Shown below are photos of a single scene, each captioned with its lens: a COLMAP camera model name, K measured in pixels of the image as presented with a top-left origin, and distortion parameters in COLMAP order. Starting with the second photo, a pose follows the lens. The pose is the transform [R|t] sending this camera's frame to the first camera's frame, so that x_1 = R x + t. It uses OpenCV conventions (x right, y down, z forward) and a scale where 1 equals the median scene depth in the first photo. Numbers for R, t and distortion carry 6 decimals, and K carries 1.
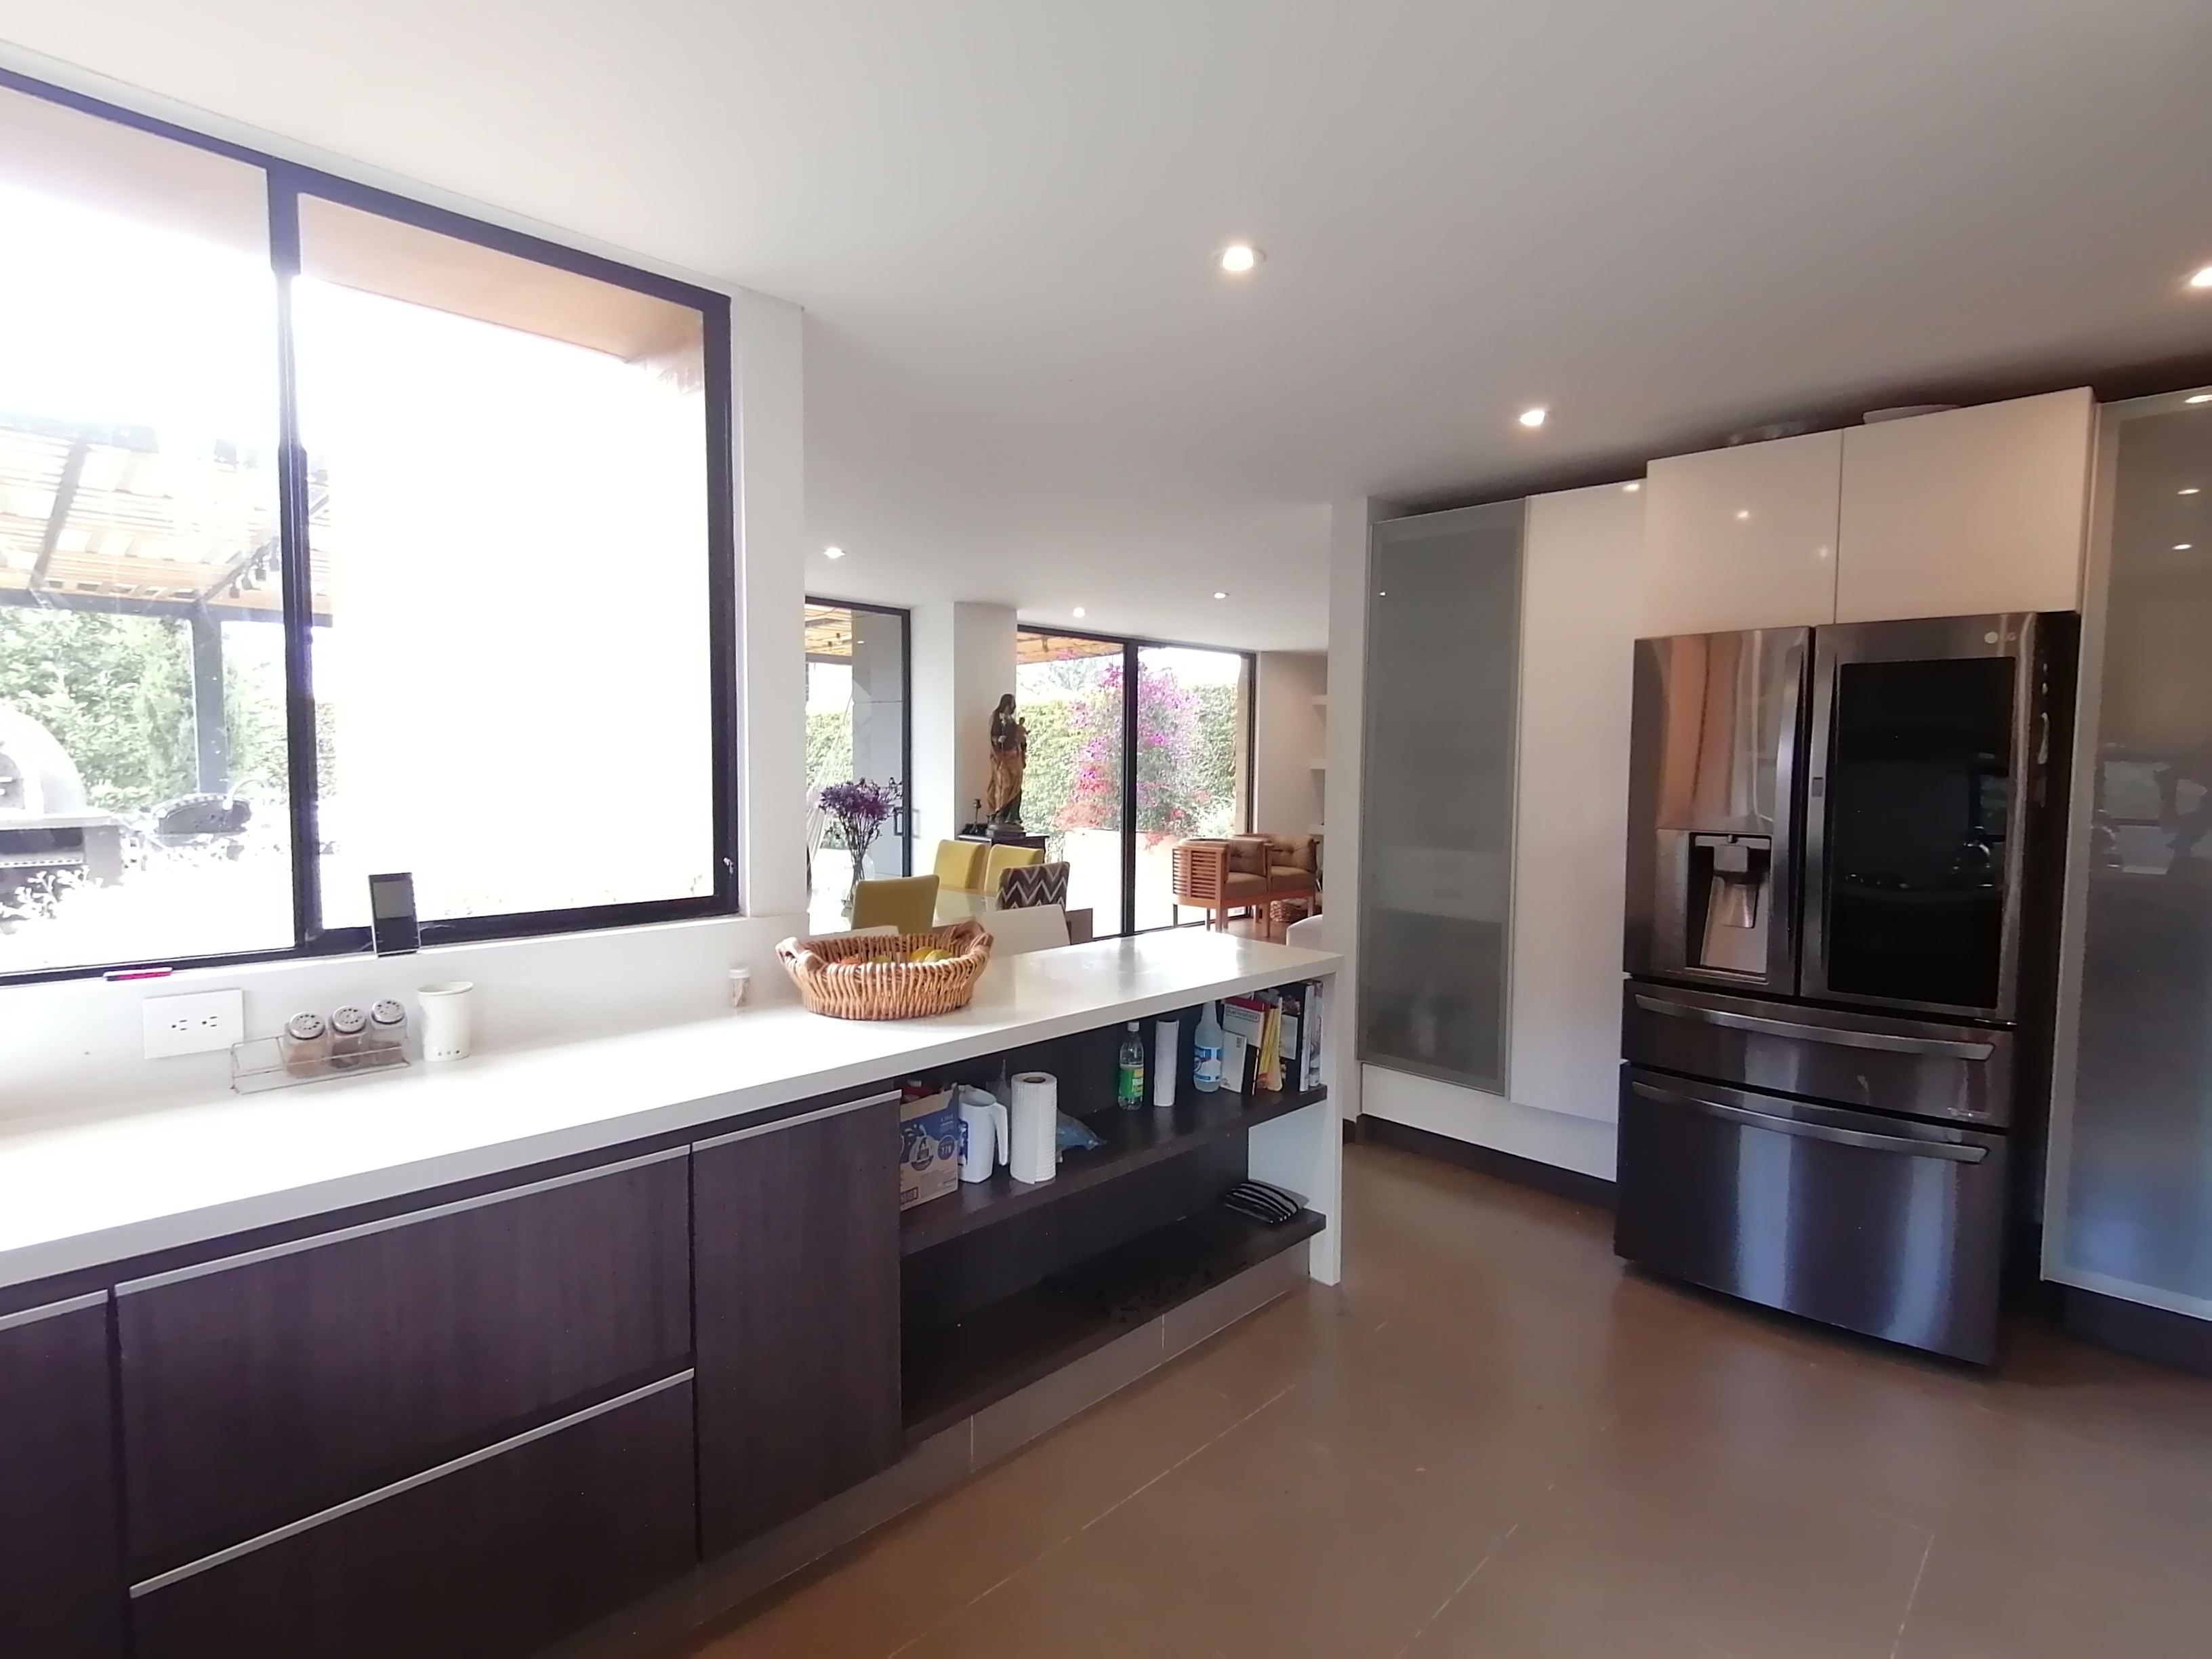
lens RADIAL K [[1094.1, 0, 1107.7], [0, 1094.1, 827.5], [0, 0, 1]] dist [0.020039, -0.039253]
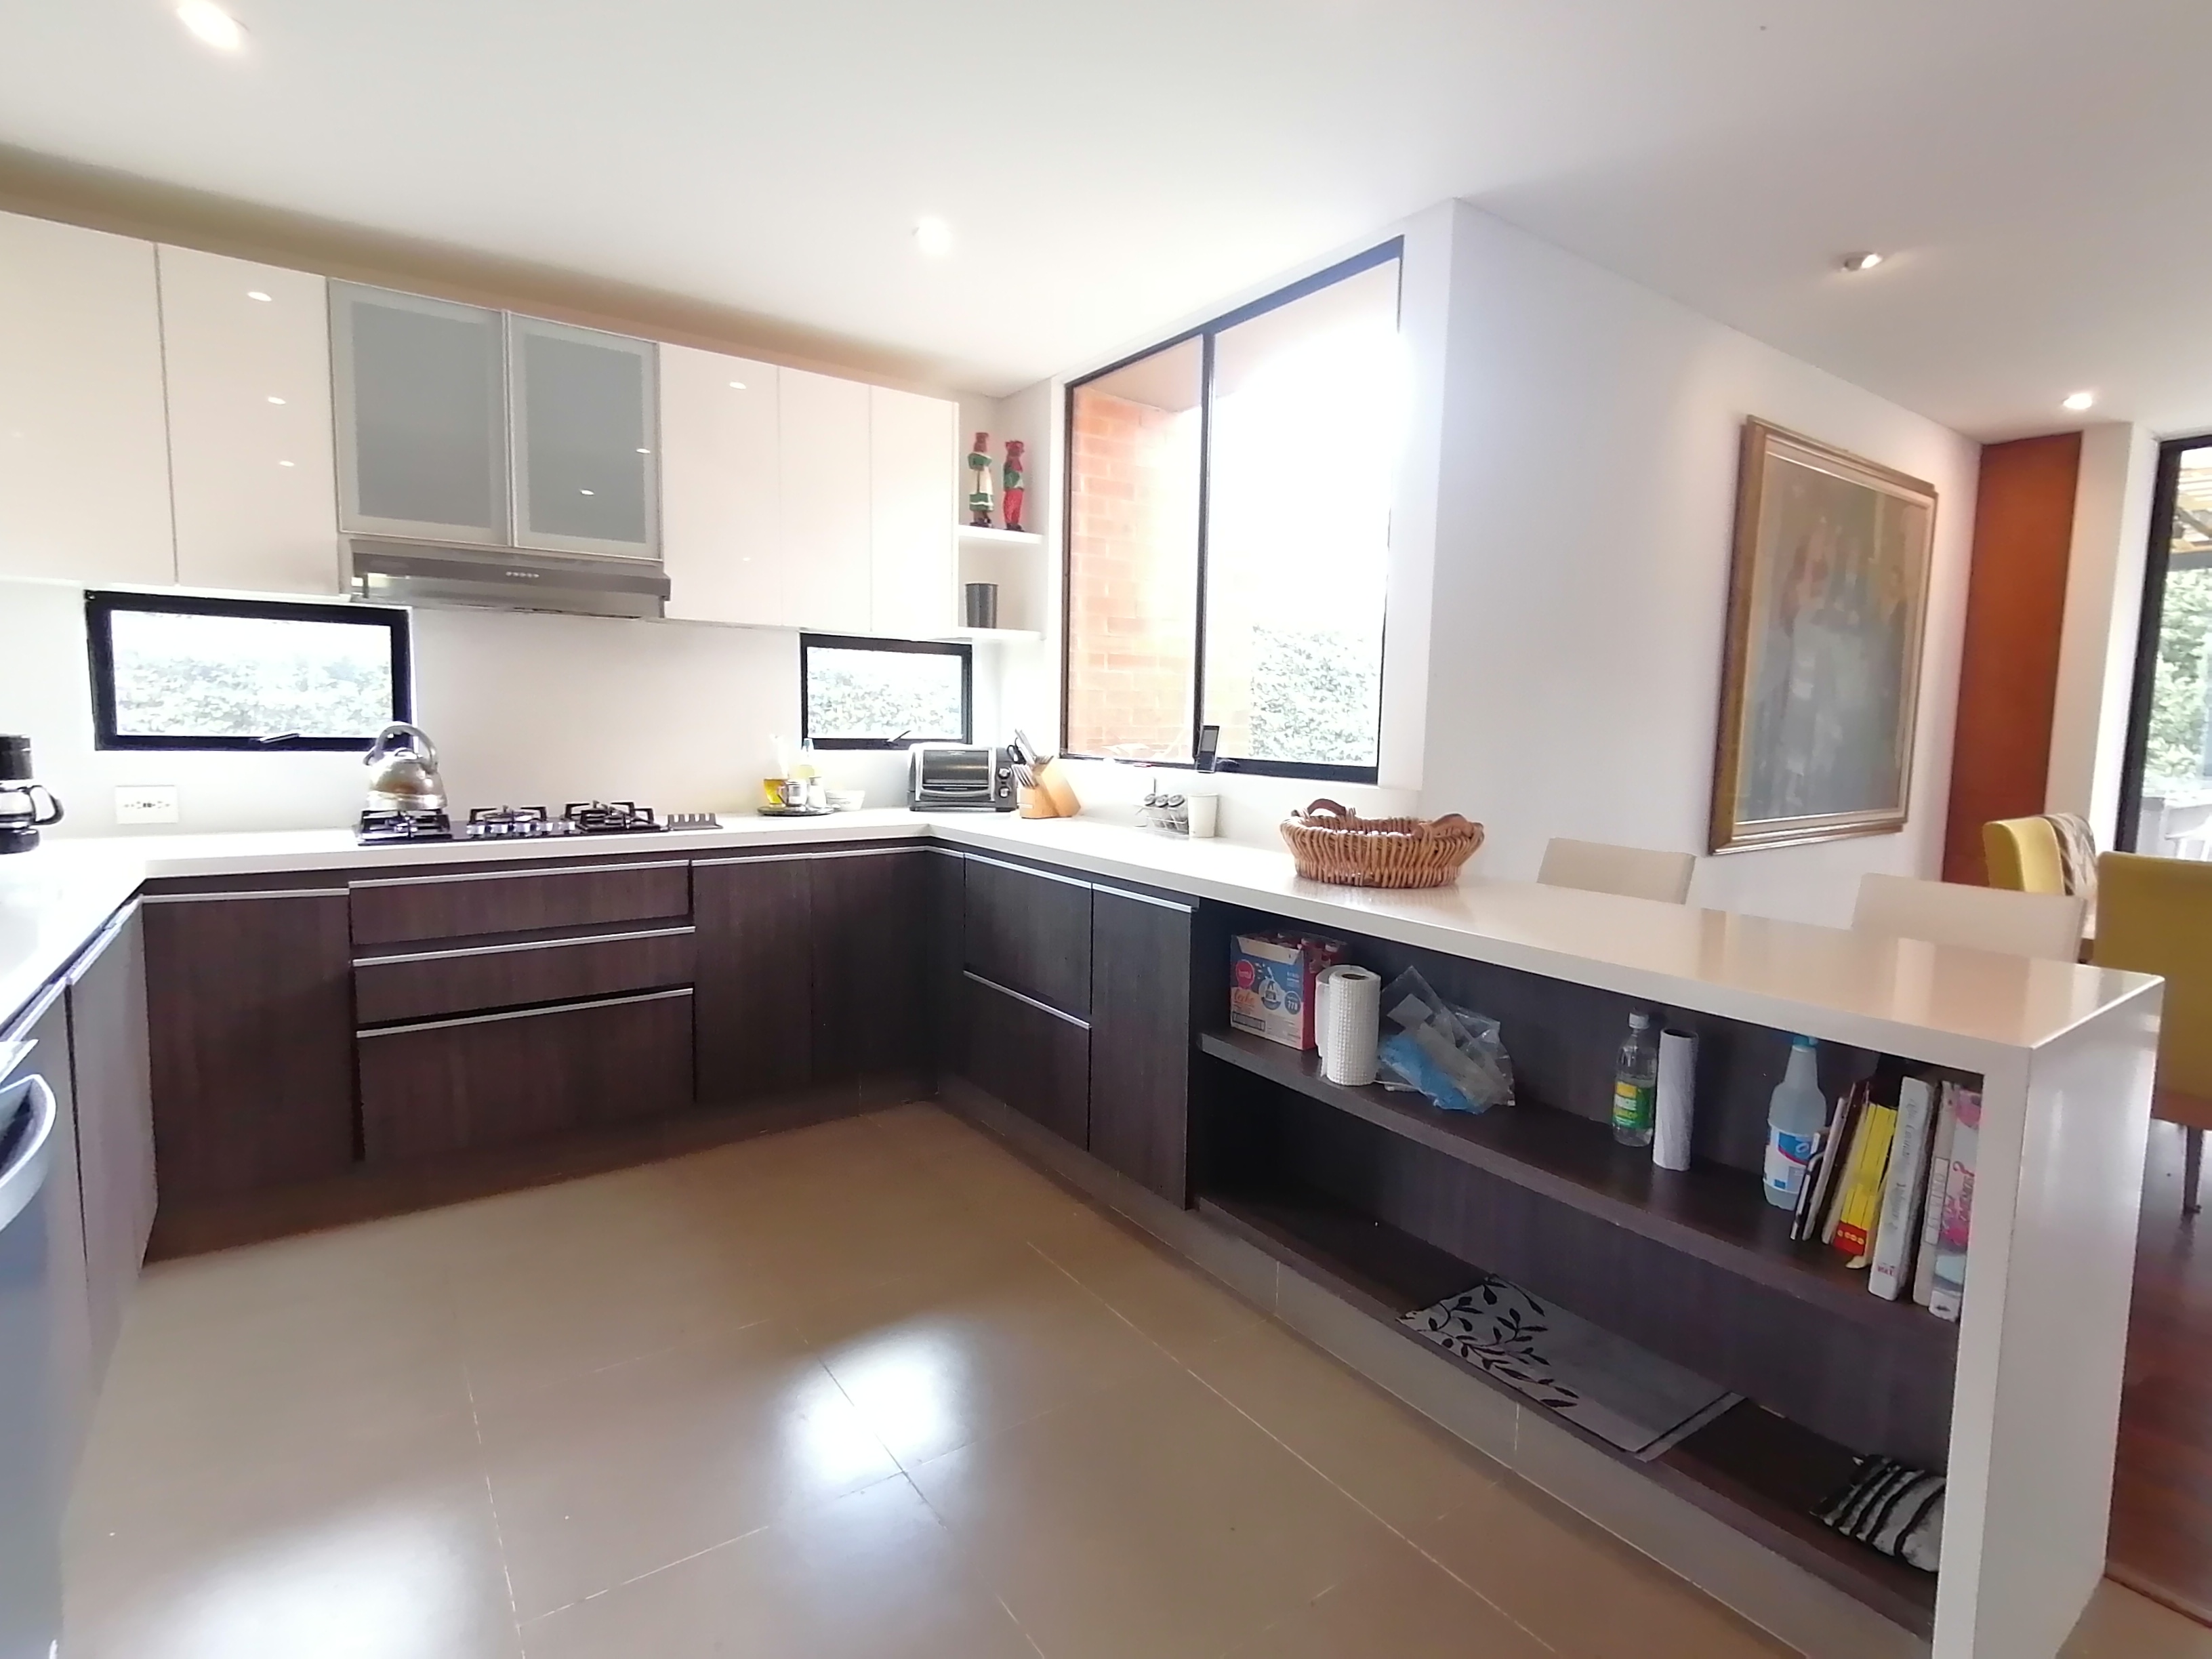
lens RADIAL K [[1094.1, 0, 1107.7], [0, 1094.1, 827.5], [0, 0, 1]] dist [0.020039, -0.039253]
pose [[-0.182932, 0.089490, -0.979044, 0.929438], [-0.081991, 0.990991, 0.105902, 0.029099], [0.979701, 0.099646, -0.173946, 1.024160]]
